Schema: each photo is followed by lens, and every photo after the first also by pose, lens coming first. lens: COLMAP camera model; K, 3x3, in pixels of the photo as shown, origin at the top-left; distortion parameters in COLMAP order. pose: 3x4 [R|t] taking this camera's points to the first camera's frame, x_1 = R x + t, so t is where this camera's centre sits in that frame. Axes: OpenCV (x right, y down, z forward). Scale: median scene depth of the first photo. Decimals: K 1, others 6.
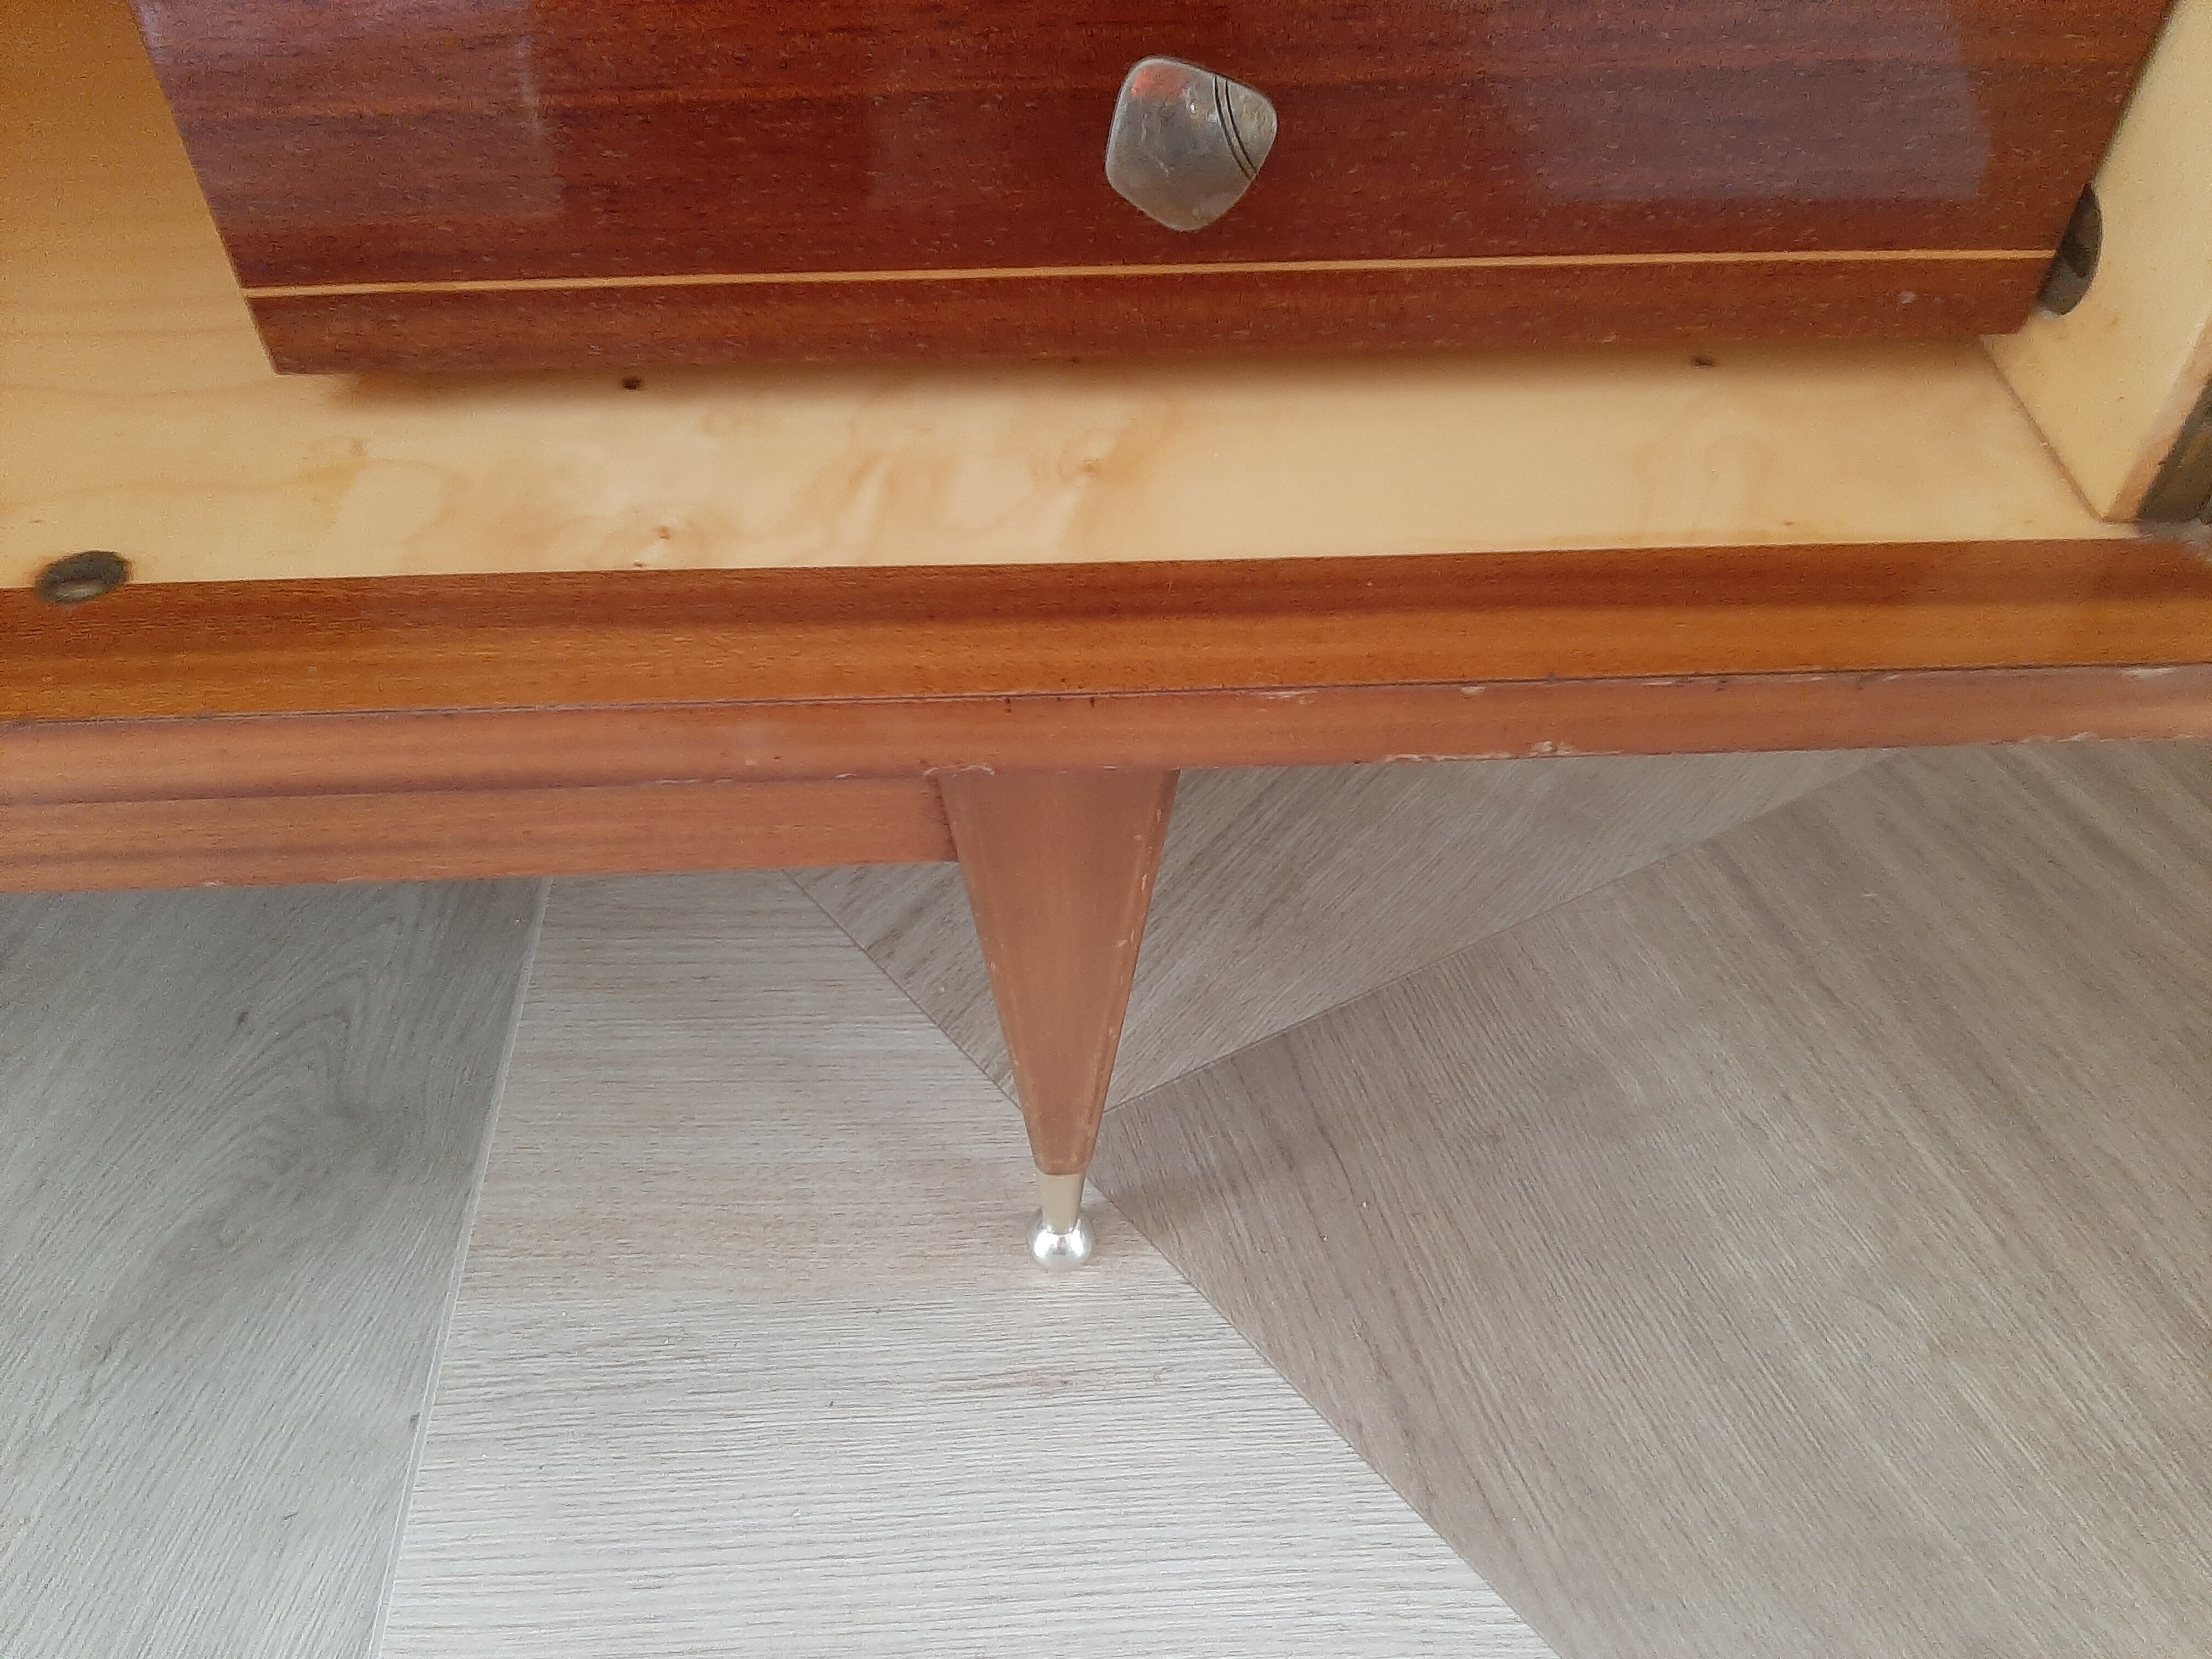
lens RADIAL K [[1719.9, 0, 1102.8], [0, 1719.9, 812.8], [0, 0, 1]] dist [0.024278, -0.086110]
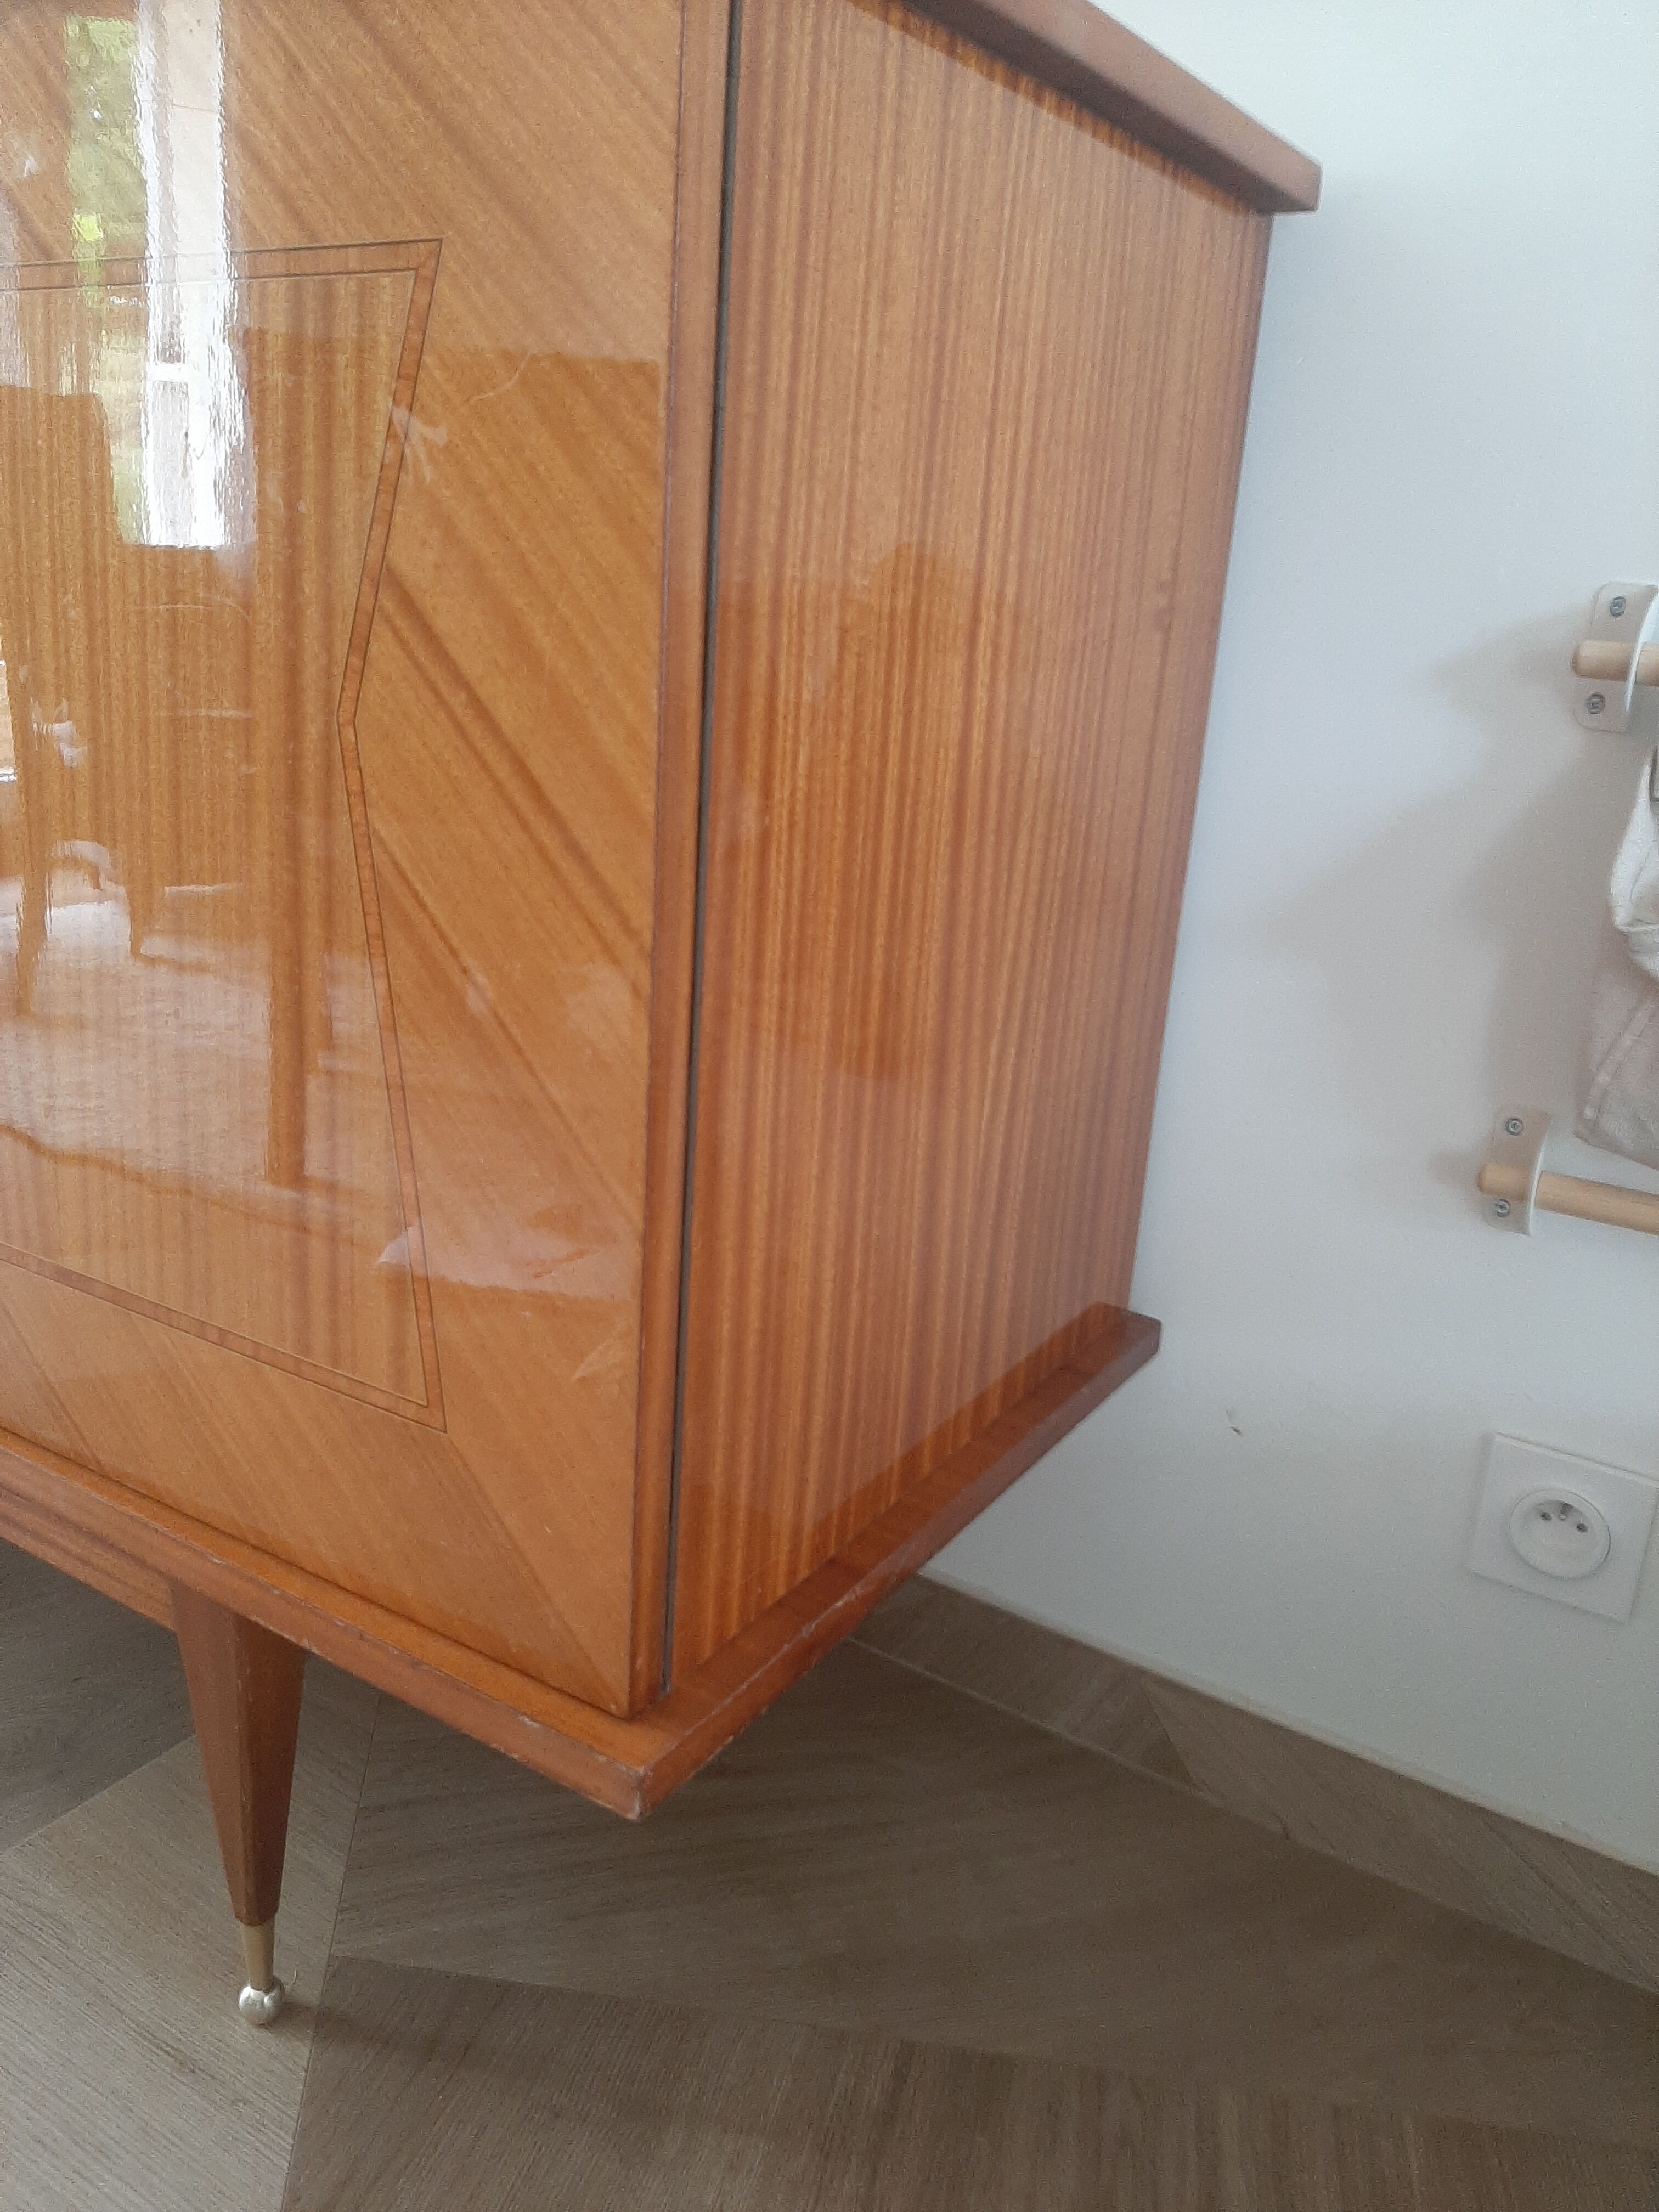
lens RADIAL K [[1719.9, 0, 834.6], [0, 1719.9, 1111.5], [0, 0, 1]] dist [0.024278, -0.086110]
pose [[0.821569, 0.220760, -0.525632, 1.009785], [-0.458531, 0.803752, -0.379121, -0.034054], [0.338783, 0.552492, 0.761563, -0.399403]]
